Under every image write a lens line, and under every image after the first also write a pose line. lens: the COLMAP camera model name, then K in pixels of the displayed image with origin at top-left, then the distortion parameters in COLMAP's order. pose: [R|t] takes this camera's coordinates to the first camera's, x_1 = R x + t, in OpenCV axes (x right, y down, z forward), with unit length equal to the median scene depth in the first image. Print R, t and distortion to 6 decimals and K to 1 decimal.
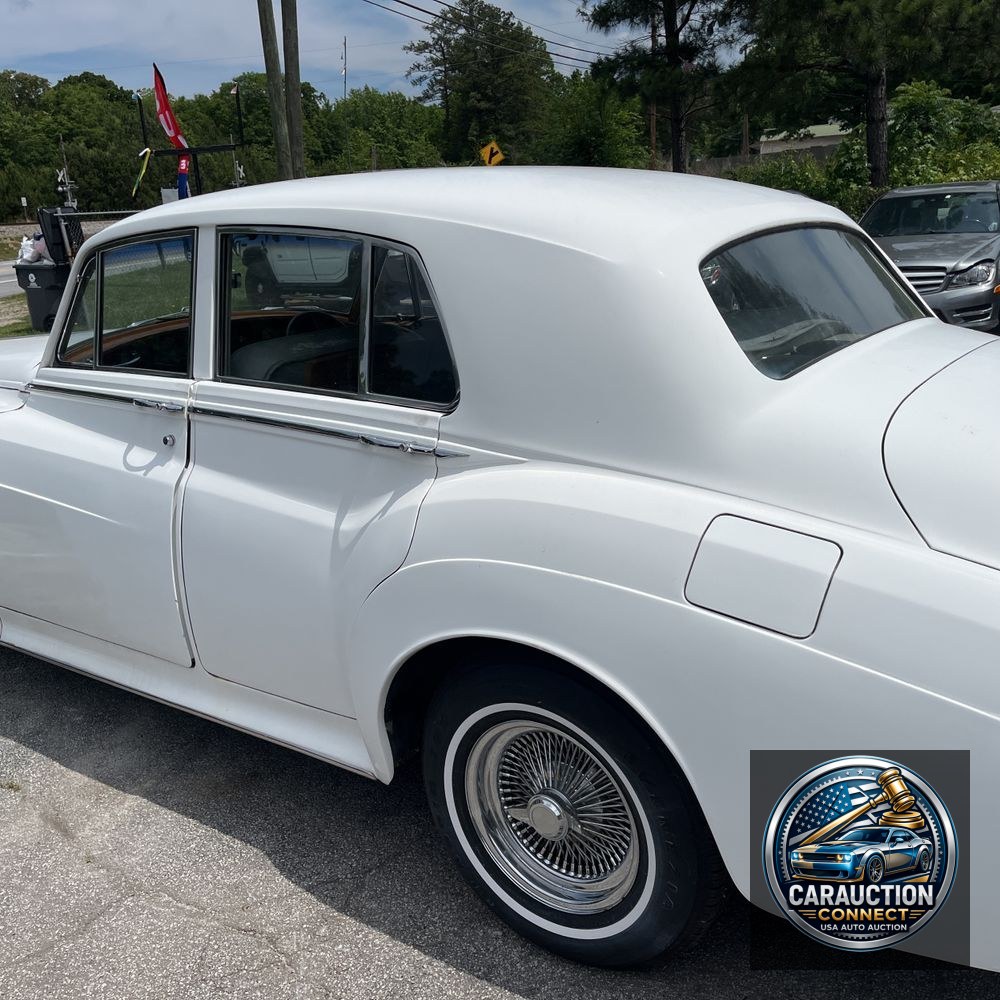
lens RADIAL K [[1010.6, 0, 500.4], [0, 1010.6, 493.7], [0, 0, 1]] dist [0.029078, -0.005335]
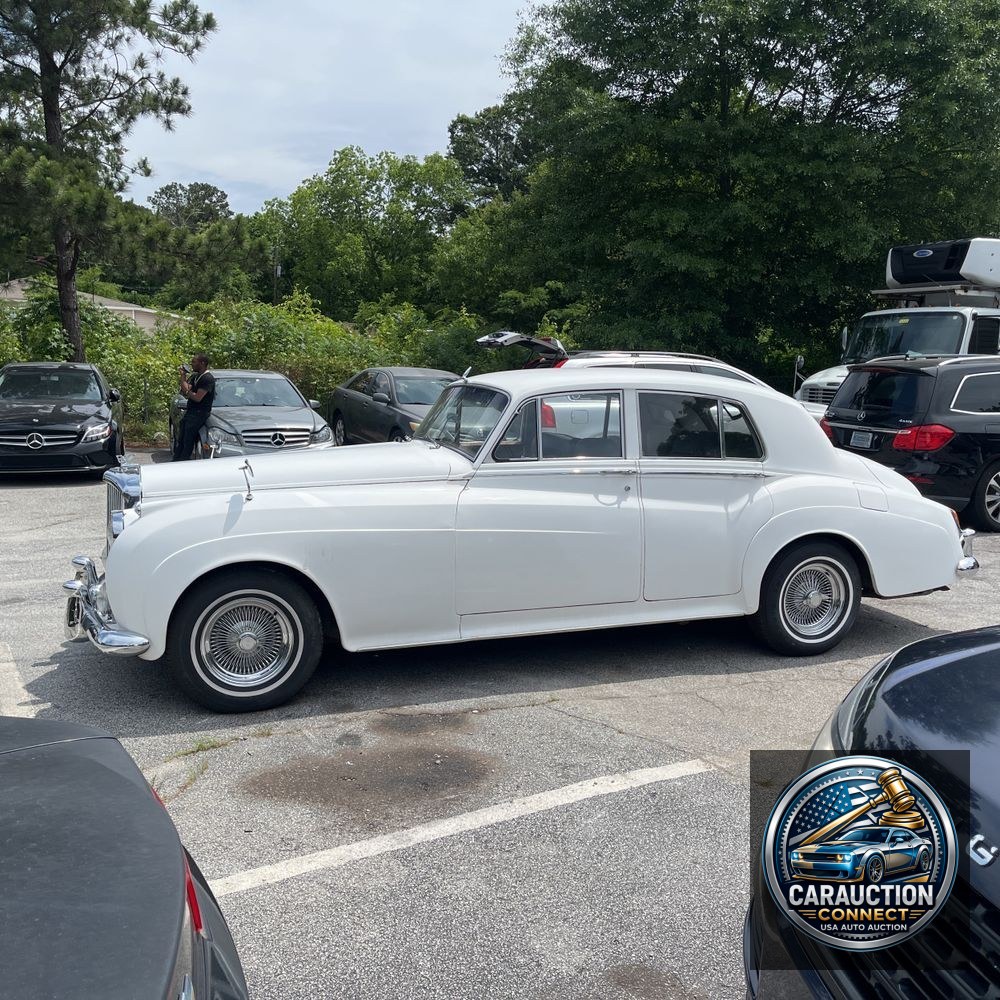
lens RADIAL K [[1016.7, 0, 486.7], [0, 1016.7, 496.7], [0, 0, 1]] dist [0.053483, -0.034682]
pose [[0.558419, -0.040122, 0.828588, -2.115972], [0.177109, 0.981566, -0.071832, 0.060204], [-0.810432, 0.186863, 0.555231, 0.082406]]
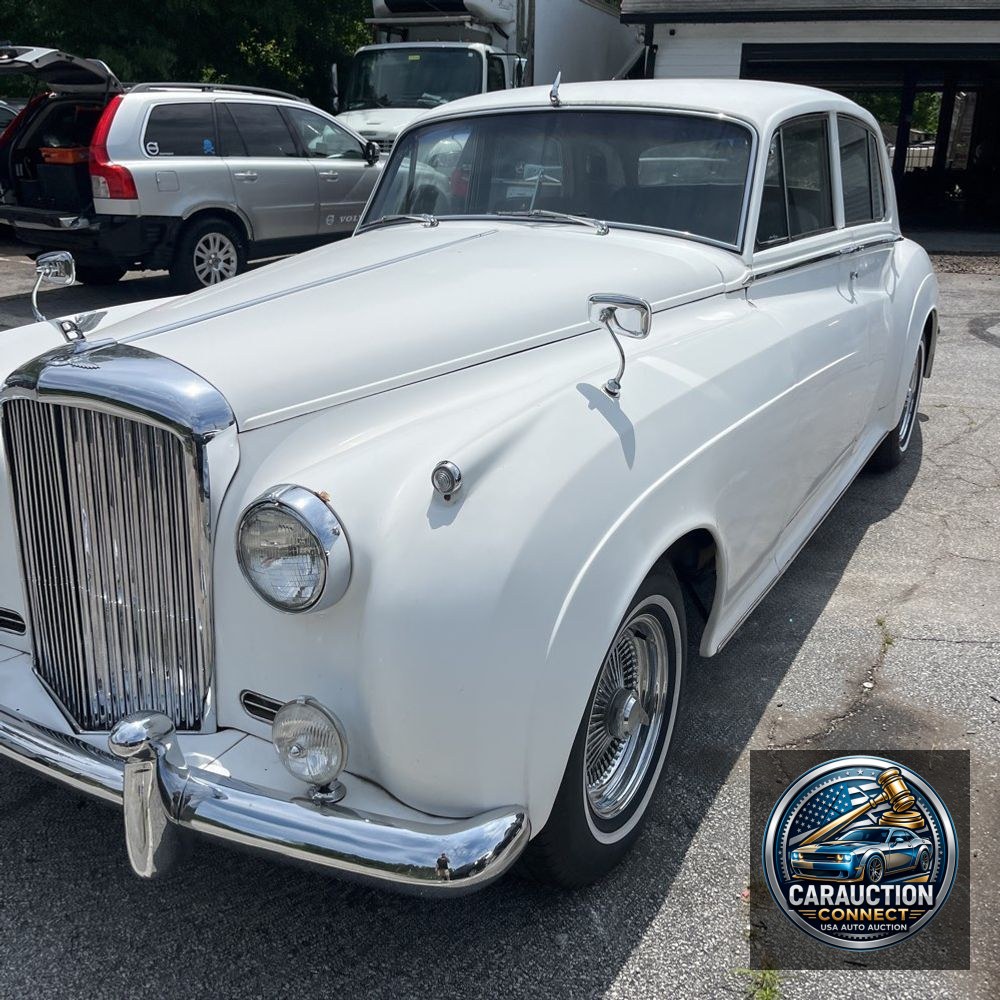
lens RADIAL K [[1016.6, 0, 498.1], [0, 1016.6, 497.9], [0, 0, 1]] dist [0.048174, -0.051637]
pose [[-0.111373, -0.280952, 0.953238, -1.577312], [0.269716, 0.914656, 0.301094, -0.302705], [-0.956477, 0.290637, -0.026091, 1.505427]]
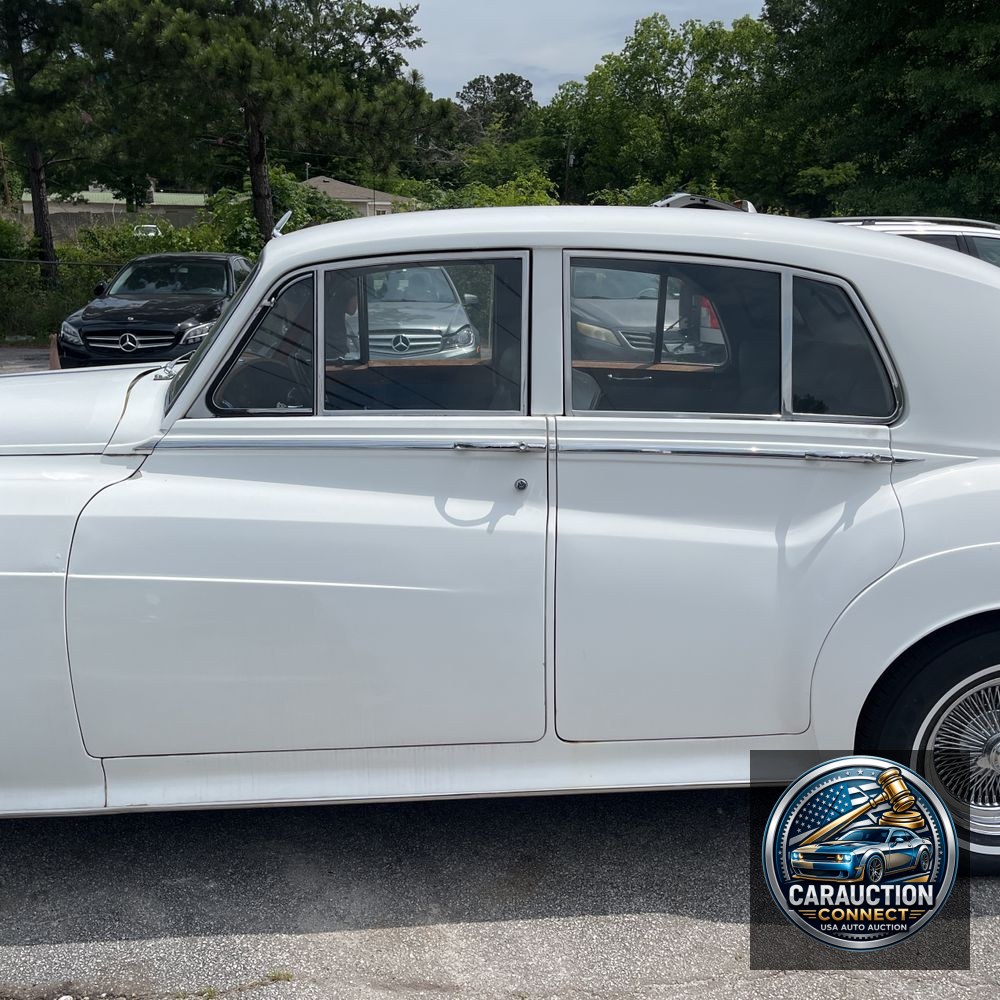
lens RADIAL K [[1016.6, 0, 498.1], [0, 1016.6, 497.9], [0, 0, 1]] dist [0.048174, -0.051637]
pose [[0.772402, -0.086434, 0.629225, -0.862540], [0.125480, 0.991937, -0.017773, -0.026735], [-0.622615, 0.092683, 0.777020, 0.313476]]
